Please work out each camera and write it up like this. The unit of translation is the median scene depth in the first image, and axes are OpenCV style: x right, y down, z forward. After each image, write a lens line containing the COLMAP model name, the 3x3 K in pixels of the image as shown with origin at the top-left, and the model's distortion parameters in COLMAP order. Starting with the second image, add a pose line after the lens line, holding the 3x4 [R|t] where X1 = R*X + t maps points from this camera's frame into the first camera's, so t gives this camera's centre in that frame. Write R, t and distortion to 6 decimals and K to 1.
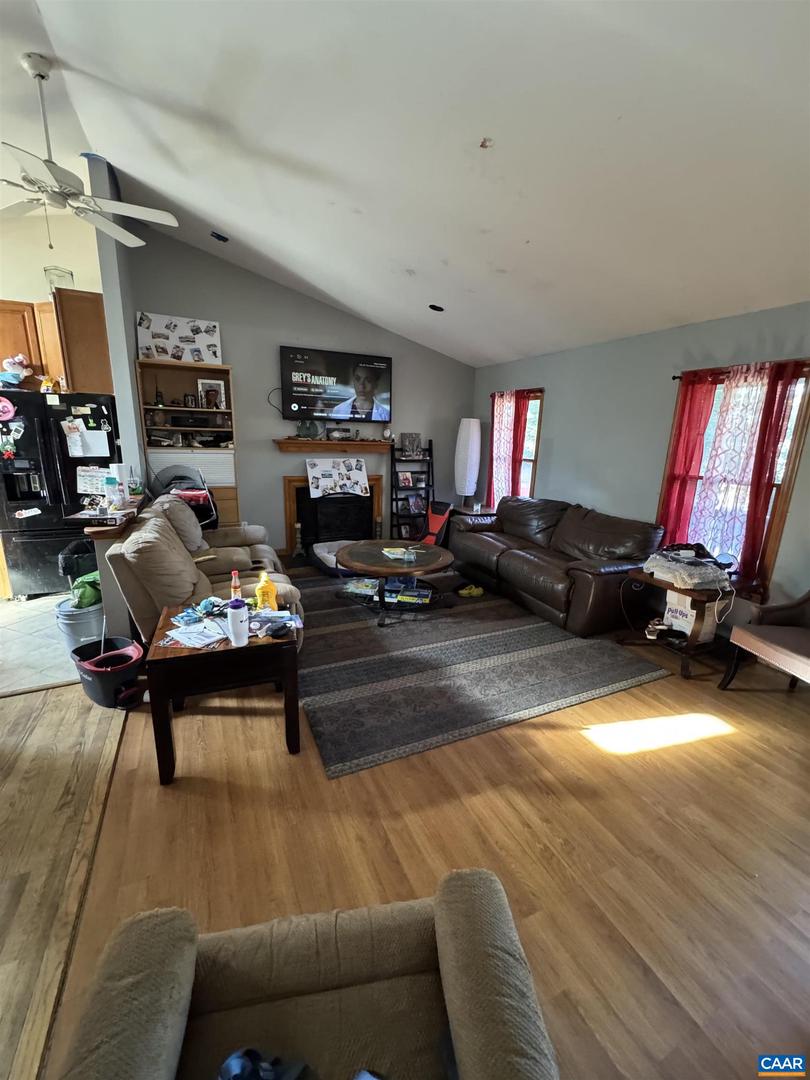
lens RADIAL K [[433.3, 0, 409.0], [0, 433.3, 538.0], [0, 0, 1]] dist [0.002473, -0.000139]
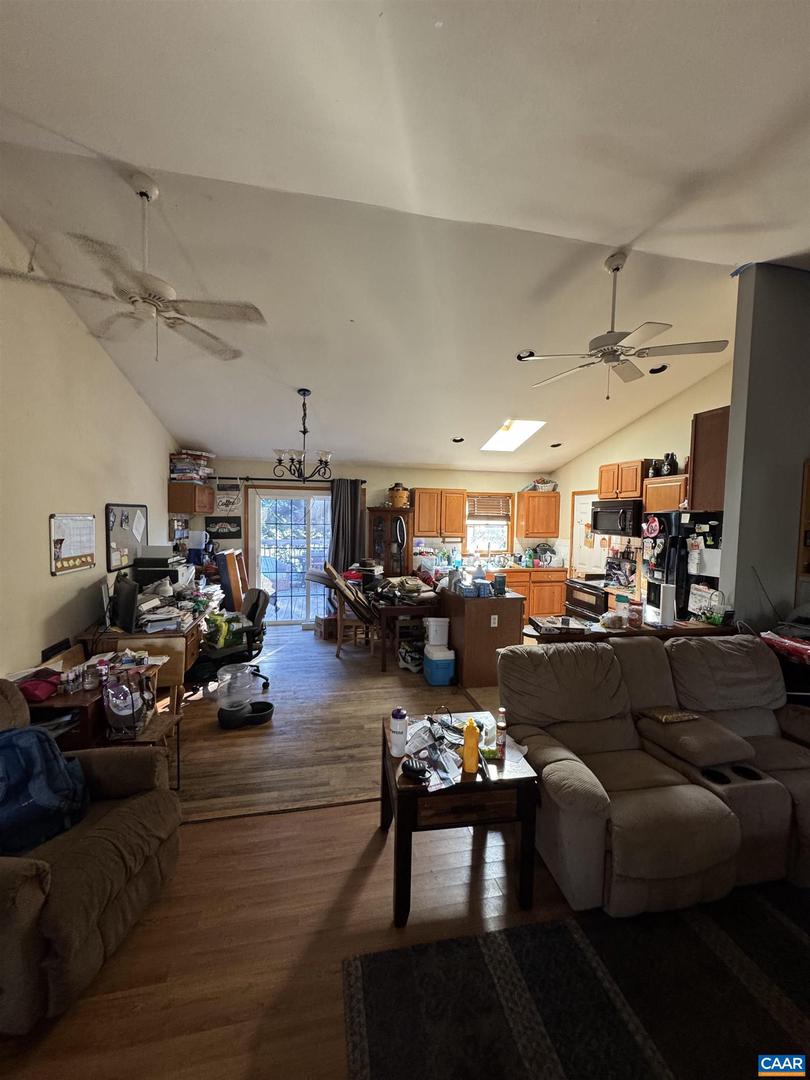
lens RADIAL K [[433.3, 0, 411.0], [0, 433.3, 541.3], [0, 0, 1]] dist [0.002473, -0.000139]
pose [[-0.221583, 0.030906, -0.974652, 0.336320], [-0.254817, 0.962934, 0.088466, -0.193336], [0.941259, 0.267960, -0.205495, 0.619590]]
